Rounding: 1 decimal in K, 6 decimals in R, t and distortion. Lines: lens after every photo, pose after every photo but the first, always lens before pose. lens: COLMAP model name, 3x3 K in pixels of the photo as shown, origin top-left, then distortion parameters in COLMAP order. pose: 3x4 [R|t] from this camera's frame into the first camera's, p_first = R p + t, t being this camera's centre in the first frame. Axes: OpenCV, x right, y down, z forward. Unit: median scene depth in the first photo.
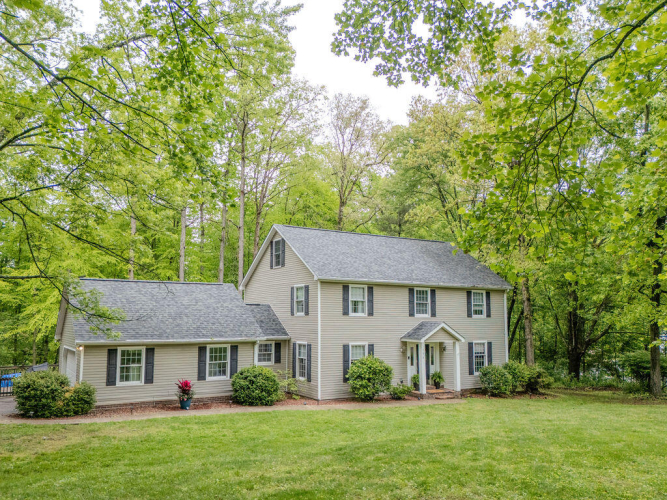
lens RADIAL K [[547.6, 0, 314.9], [0, 547.6, 258.1], [0, 0, 1]] dist [0.110042, -0.104441]
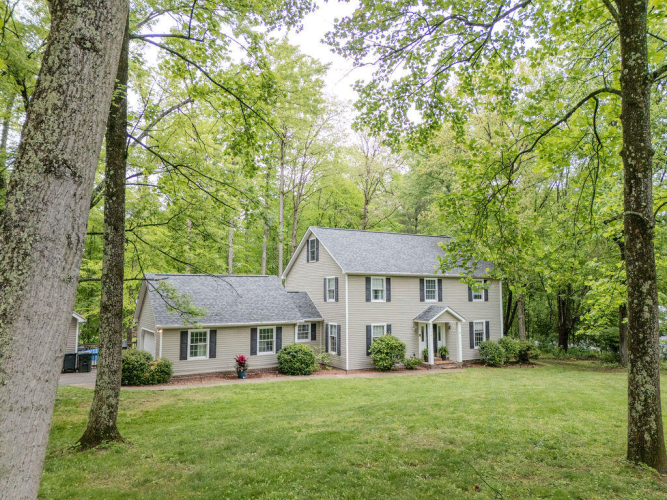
lens RADIAL K [[502.9, 0, 343.6], [0, 502.9, 241.0], [0, 0, 1]] dist [0.134956, -0.172193]
pose [[0.999978, -0.005914, -0.003028, 0.004860], [0.005934, 0.999959, 0.006843, -0.040889], [0.002988, -0.006861, 0.999972, -0.138923]]
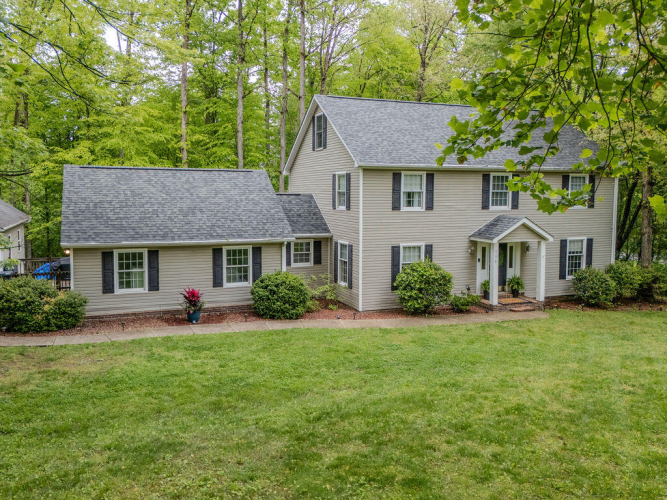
lens RADIAL K [[573.5, 0, 329.8], [0, 573.5, 231.6], [0, 0, 1]] dist [0.070769, -0.002743]
pose [[0.987338, 0.011420, -0.158219, 0.093937], [0.017421, 0.983566, 0.179704, -0.017601], [0.157671, -0.180185, 0.970914, 0.161927]]
